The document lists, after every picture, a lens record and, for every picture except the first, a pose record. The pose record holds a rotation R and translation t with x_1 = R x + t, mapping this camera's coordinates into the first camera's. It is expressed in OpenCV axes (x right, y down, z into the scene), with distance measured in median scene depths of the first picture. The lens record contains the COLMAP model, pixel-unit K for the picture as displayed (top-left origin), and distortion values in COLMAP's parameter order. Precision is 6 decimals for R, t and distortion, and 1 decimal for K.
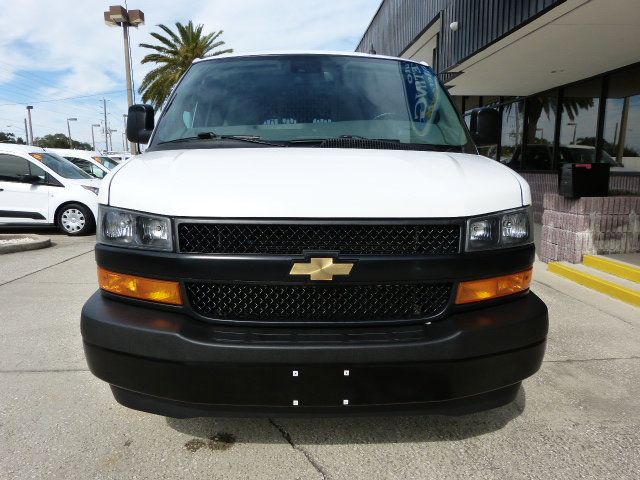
lens RADIAL K [[478.6, 0, 318.5], [0, 478.6, 242.3], [0, 0, 1]] dist [-0.038125, 0.026337]
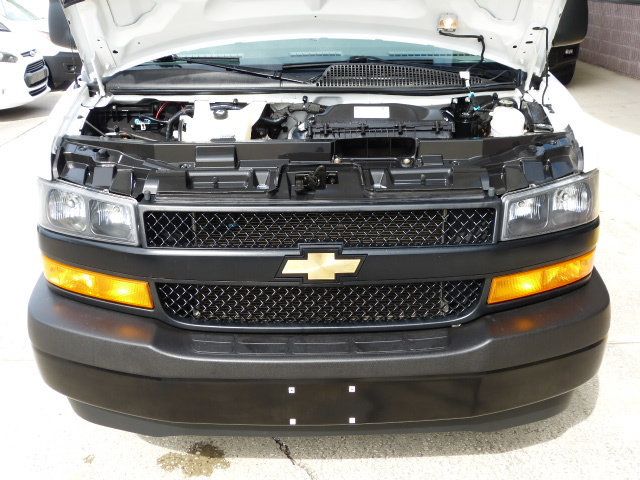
lens RADIAL K [[770.9, 0, 320.7], [0, 770.9, 239.0], [0, 0, 1]] dist [-0.015848, 0.000000]
pose [[0.999686, -0.009104, -0.023358, 0.035818], [0.012958, 0.985259, 0.170579, -0.211340], [0.021461, -0.170828, 0.985067, -0.284052]]
